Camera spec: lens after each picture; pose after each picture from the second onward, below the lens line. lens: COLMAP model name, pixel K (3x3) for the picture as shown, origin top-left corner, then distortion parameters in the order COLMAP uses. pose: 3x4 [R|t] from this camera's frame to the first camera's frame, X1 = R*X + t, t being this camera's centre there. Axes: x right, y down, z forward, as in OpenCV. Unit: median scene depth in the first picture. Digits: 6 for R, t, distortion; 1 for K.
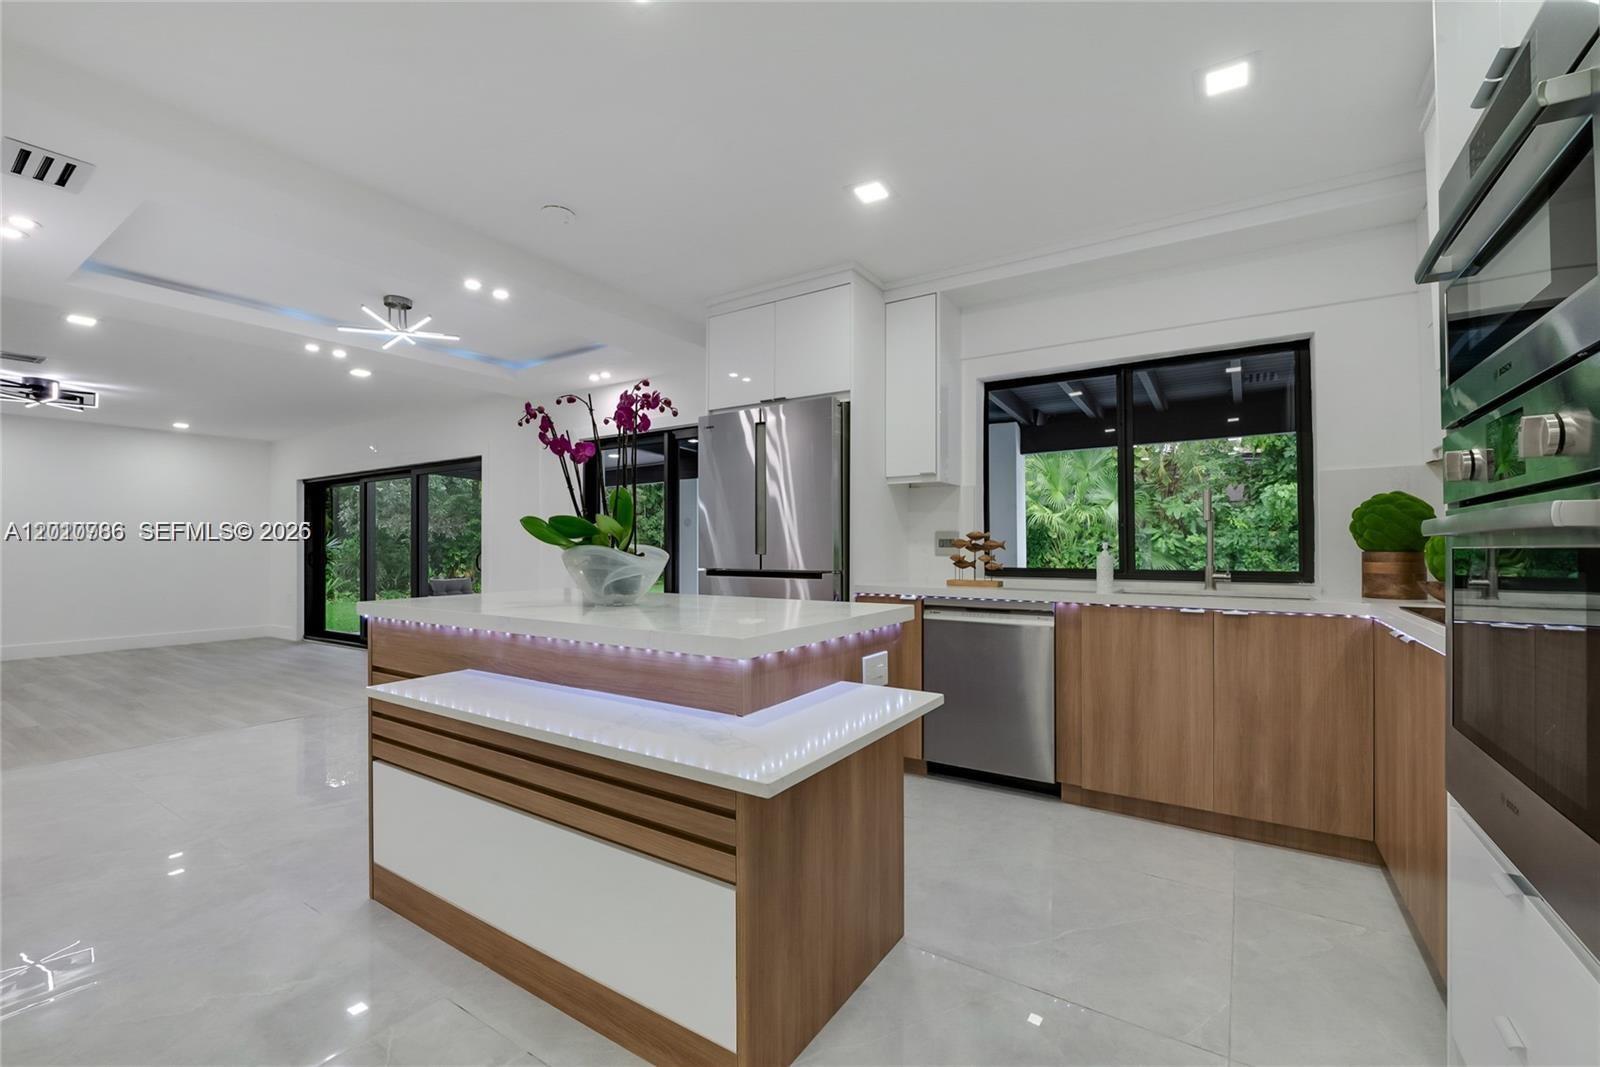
lens RADIAL K [[667.4, 0, 801.1], [0, 667.4, 538.8], [0, 0, 1]] dist [-0.002203, 0.000026]
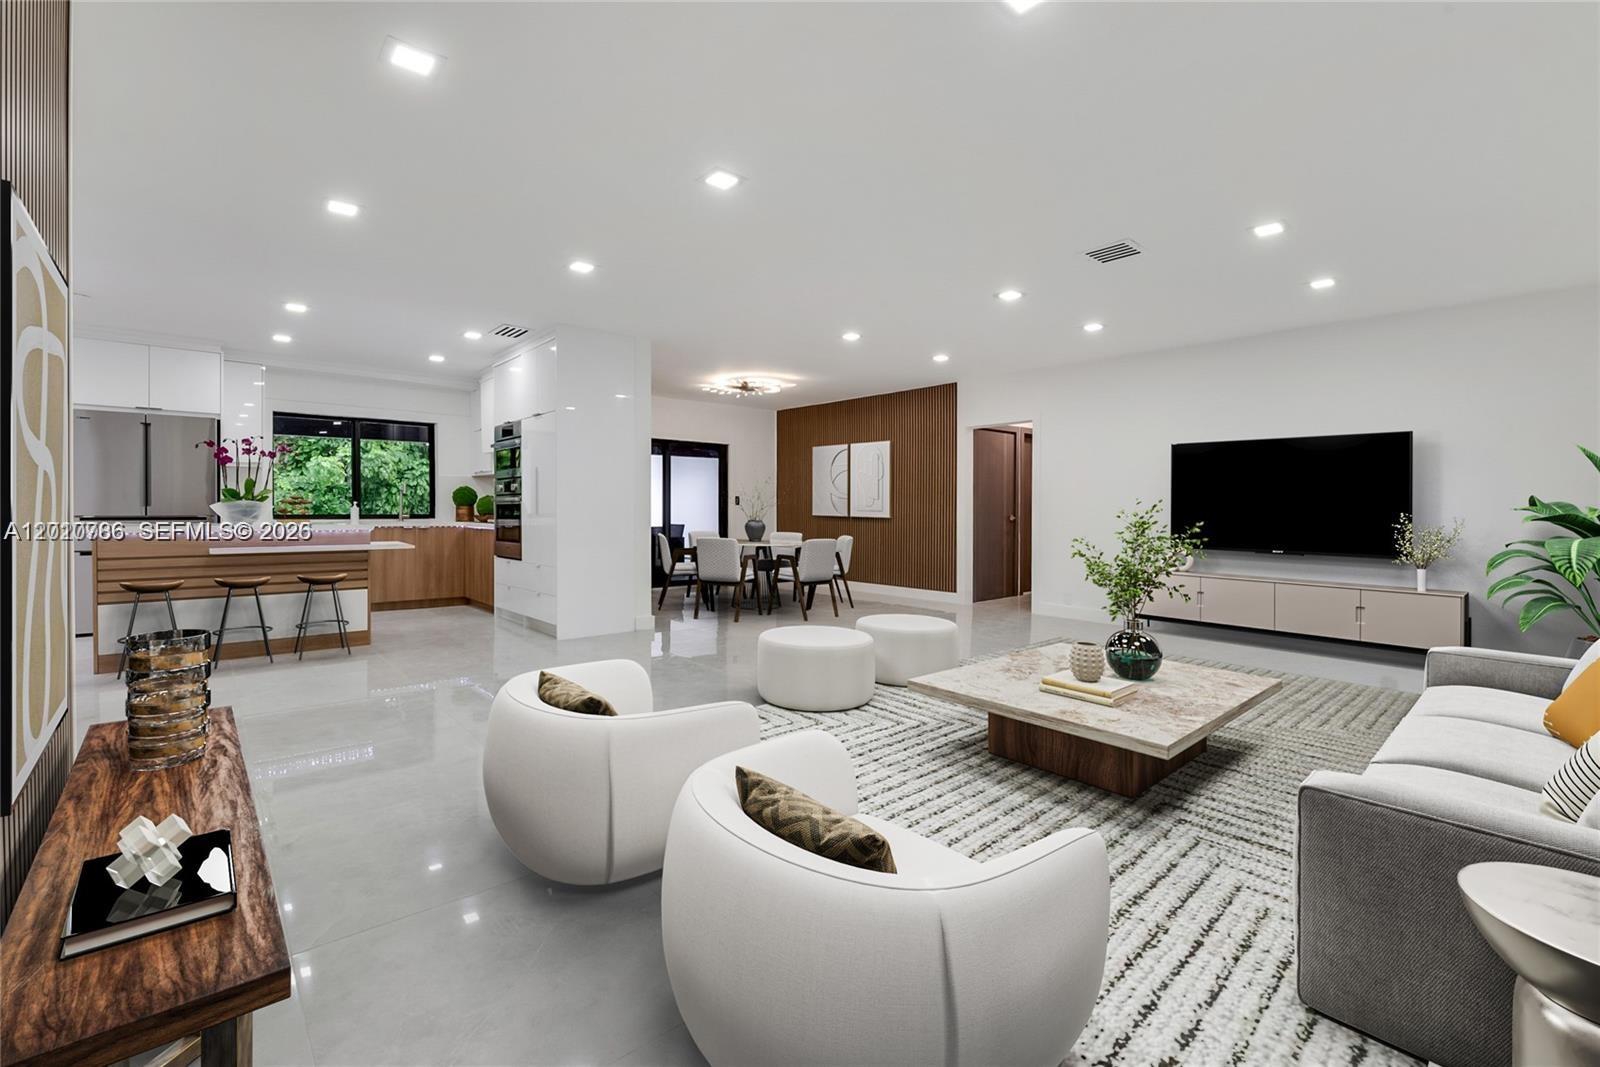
lens RADIAL K [[667.4, 0, 795.6], [0, 667.4, 518.7], [0, 0, 1]] dist [-0.002203, 0.000026]
pose [[0.264552, -0.011985, 0.964297, -1.358386], [-0.016213, 0.999726, 0.016873, 0.001689], [-0.964235, -0.020098, 0.264286, -1.035051]]
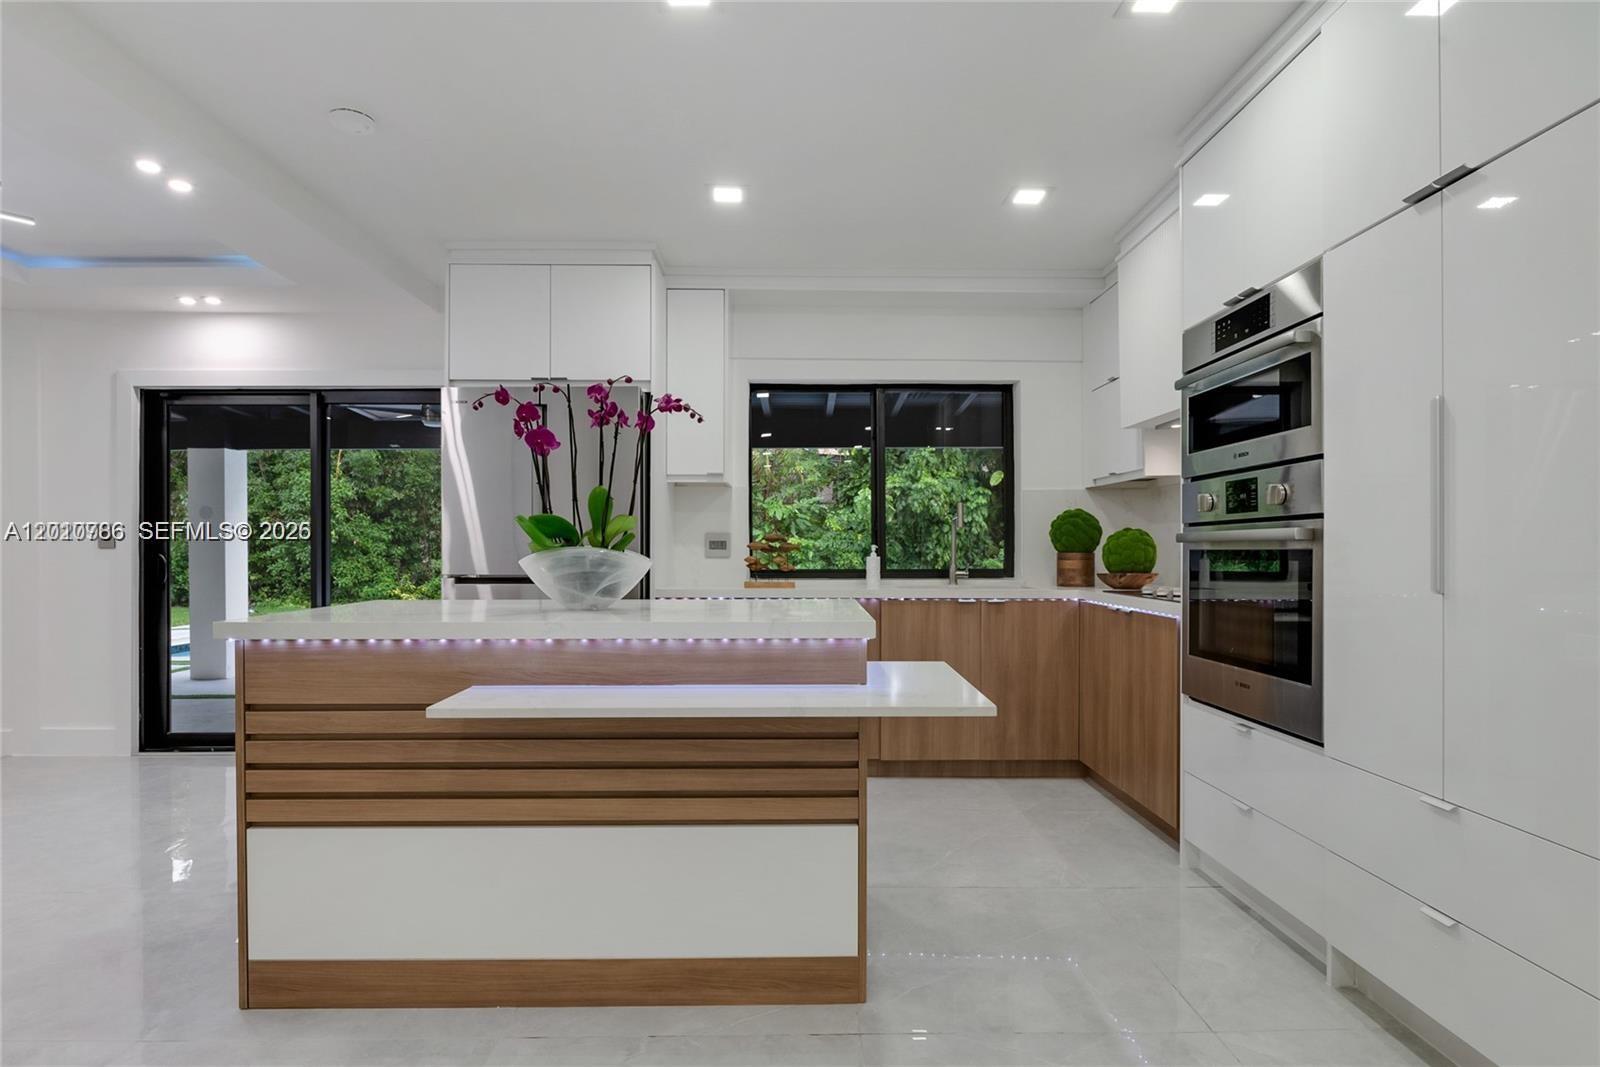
lens RADIAL K [[832.1, 0, 798.3], [0, 832.1, 543.5], [0, 0, 1]] dist [-0.000345, -0.001096]
pose [[0.834341, 0.004541, 0.551230, -0.447929], [-0.007497, 0.999967, 0.003109, -0.000404], [-0.551197, -0.006726, 0.834348, -0.097003]]
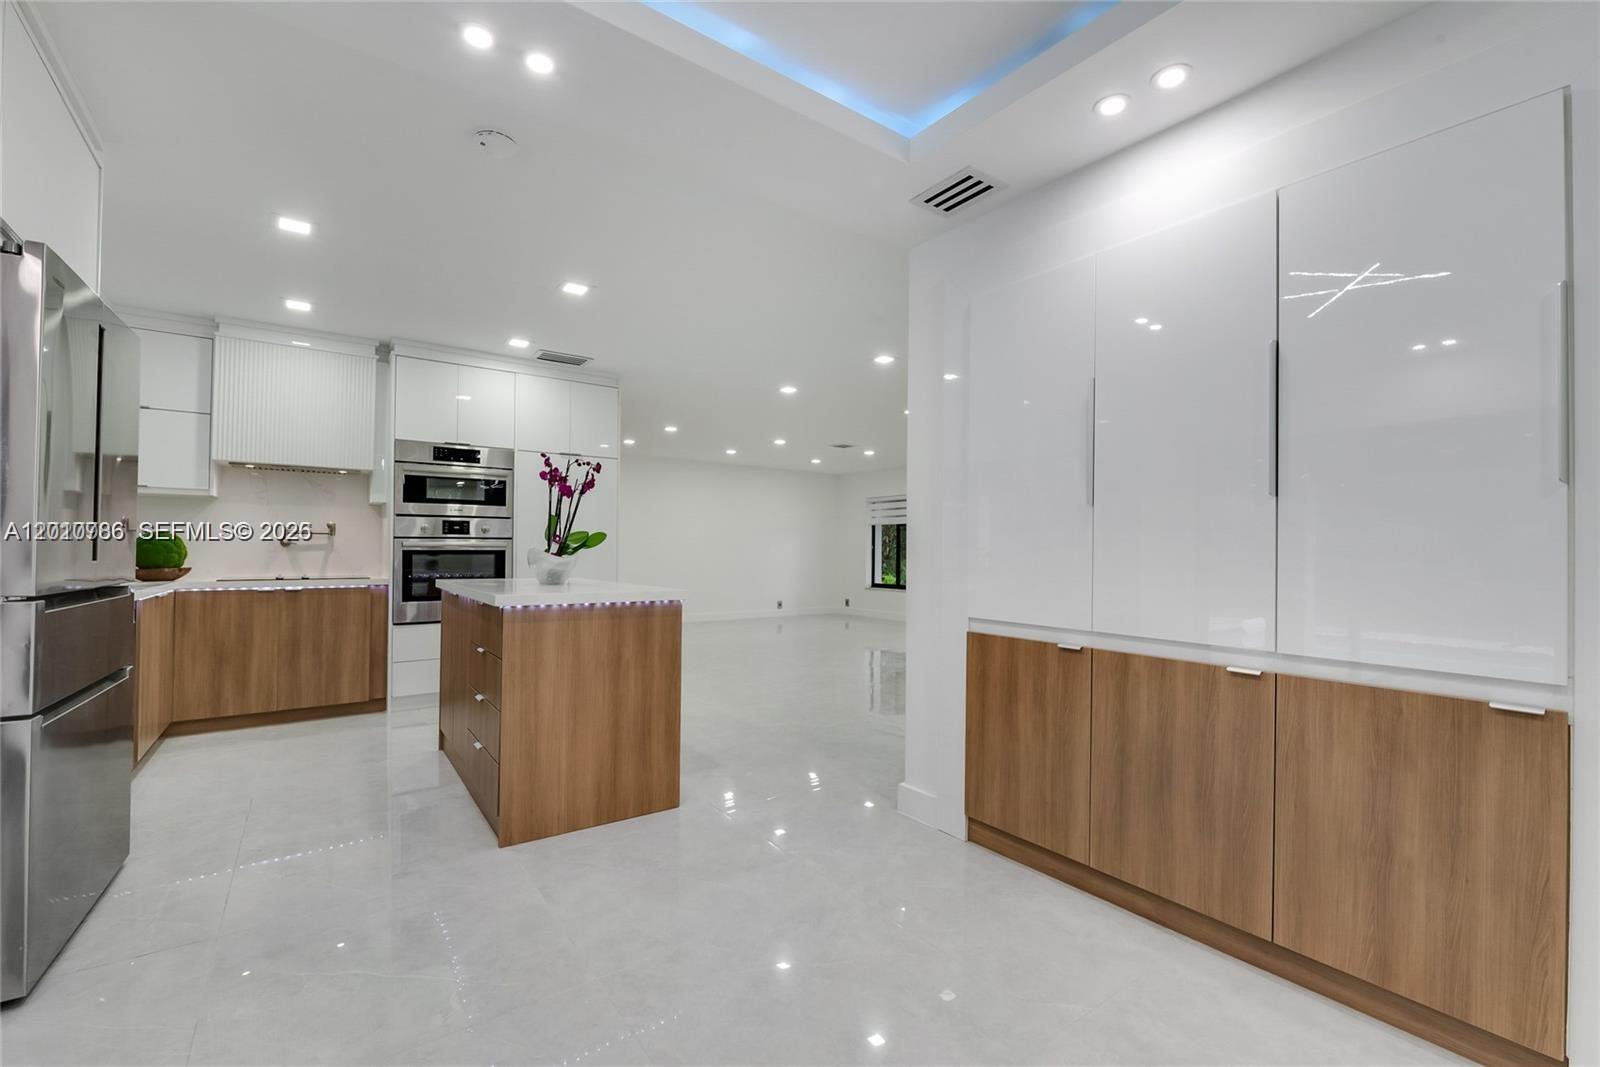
lens RADIAL K [[667.4, 0, 793.0], [0, 667.4, 542.7], [0, 0, 1]] dist [-0.002203, 0.000026]
pose [[-0.929686, 0.002847, 0.368343, -0.941405], [-0.006538, 0.999685, -0.024230, 0.020439], [-0.368296, -0.024935, -0.929374, 1.499634]]
